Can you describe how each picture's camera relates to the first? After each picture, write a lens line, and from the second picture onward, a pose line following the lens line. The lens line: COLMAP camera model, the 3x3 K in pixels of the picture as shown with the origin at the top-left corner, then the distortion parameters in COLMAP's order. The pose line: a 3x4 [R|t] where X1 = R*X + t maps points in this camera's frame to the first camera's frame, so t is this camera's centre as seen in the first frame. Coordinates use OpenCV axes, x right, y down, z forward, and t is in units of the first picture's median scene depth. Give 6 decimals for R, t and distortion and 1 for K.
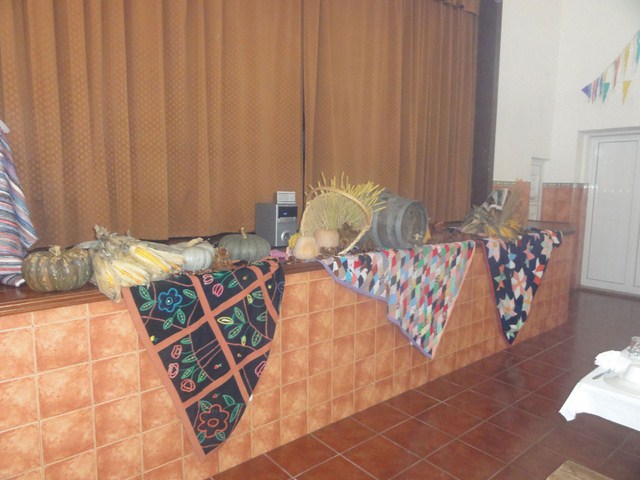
lens RADIAL K [[452.9, 0, 320.0], [0, 452.9, 240.0], [0, 0, 1]] dist [0.001689, 0.000341]
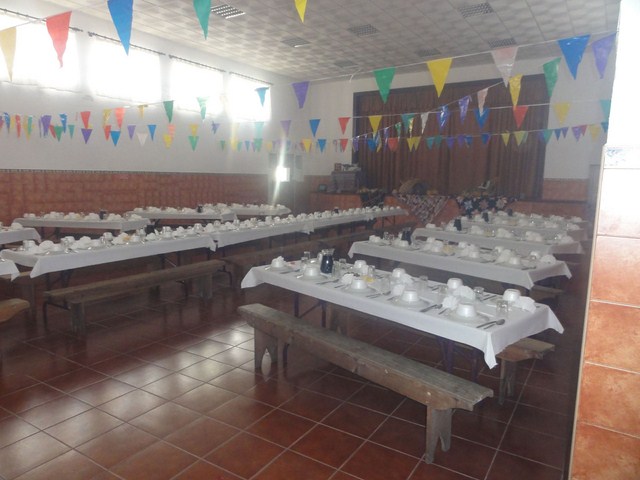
lens RADIAL K [[452.9, 0, 320.0], [0, 452.9, 240.0], [0, 0, 1]] dist [0.001689, 0.000341]
pose [[0.297116, 0.124032, -0.946751, 3.629430], [-0.119481, 0.988563, 0.092014, 0.140298], [0.947336, 0.085780, 0.308538, -1.031387]]
